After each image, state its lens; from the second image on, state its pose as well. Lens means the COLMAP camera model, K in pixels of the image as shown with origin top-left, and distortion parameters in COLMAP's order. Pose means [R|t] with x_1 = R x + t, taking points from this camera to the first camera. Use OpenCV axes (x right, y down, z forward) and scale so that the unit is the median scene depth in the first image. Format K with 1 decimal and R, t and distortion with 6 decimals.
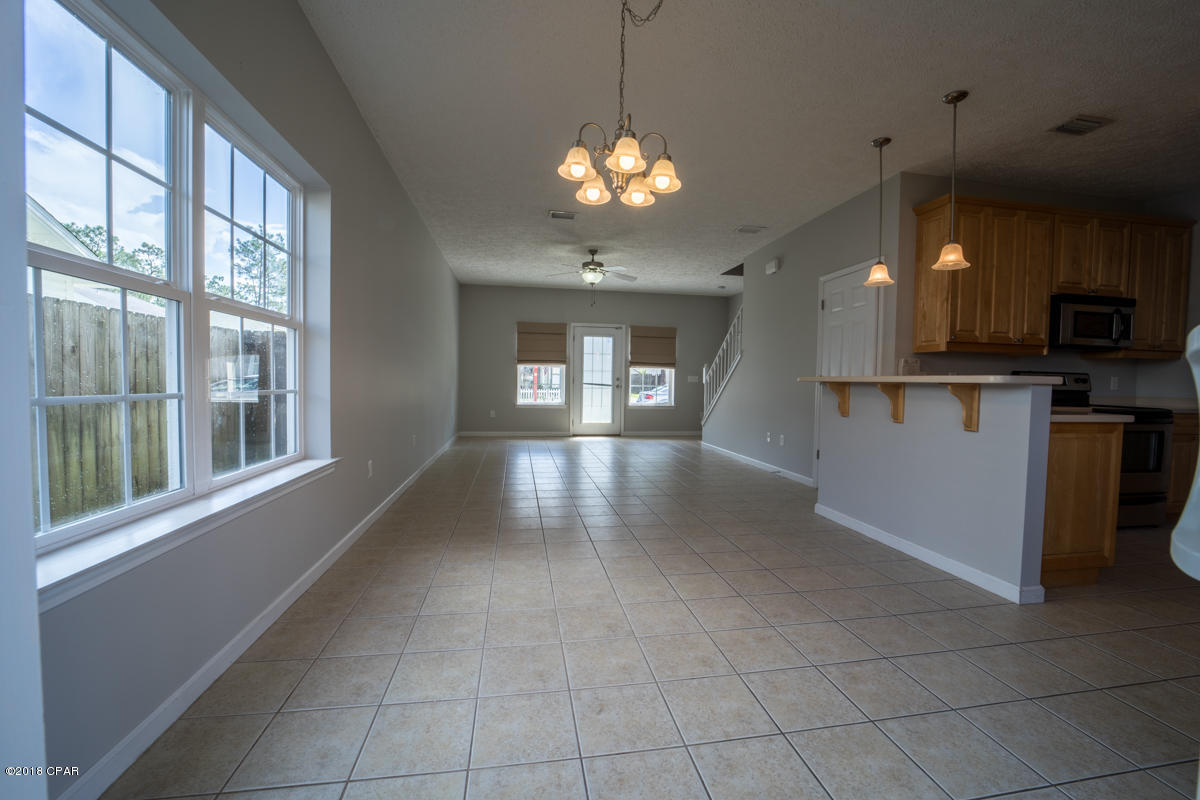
lens RADIAL K [[490.8, 0, 606.3], [0, 490.8, 400.6], [0, 0, 1]] dist [-0.023632, 0.003142]
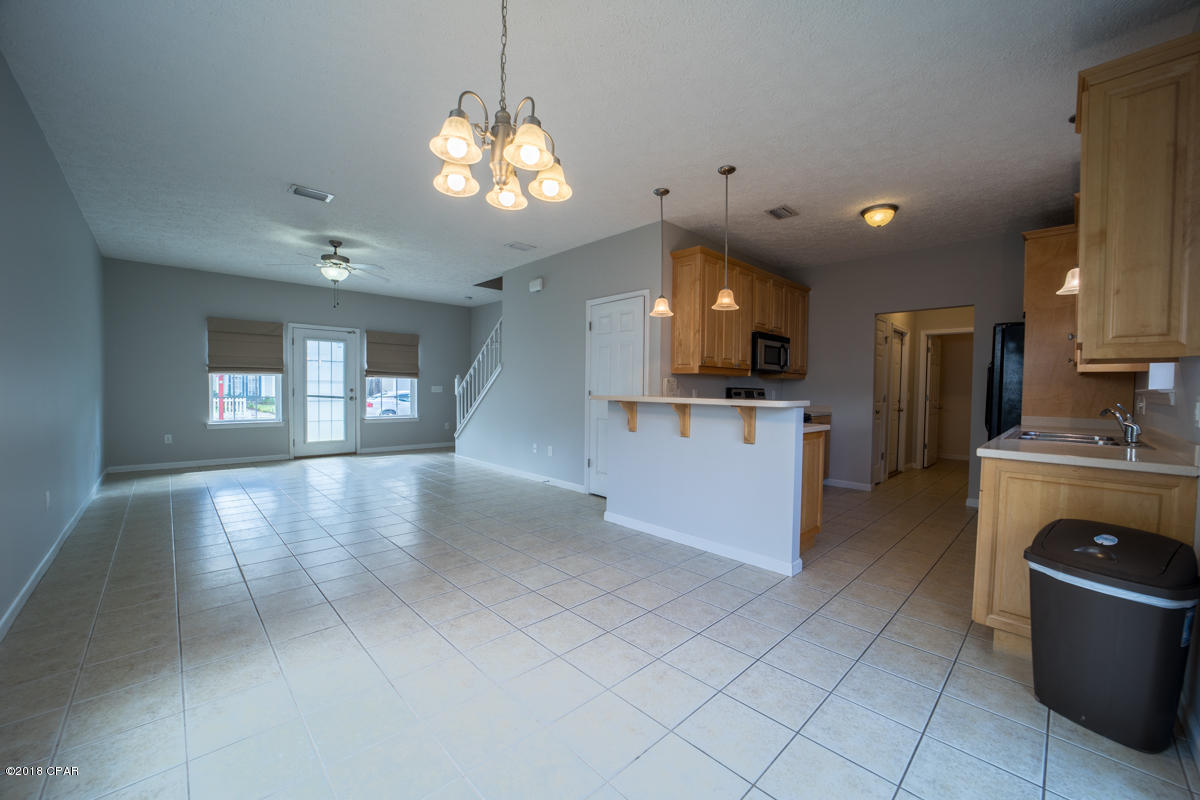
lens RADIAL K [[465.4, 0, 603.1], [0, 465.4, 403.4], [0, 0, 1]] dist [-0.036796, 0.007208]
pose [[0.832203, -0.024061, 0.553949, -0.075809], [0.023639, 0.999689, 0.007910, -0.020500], [-0.553967, 0.006512, 0.832513, 0.077845]]
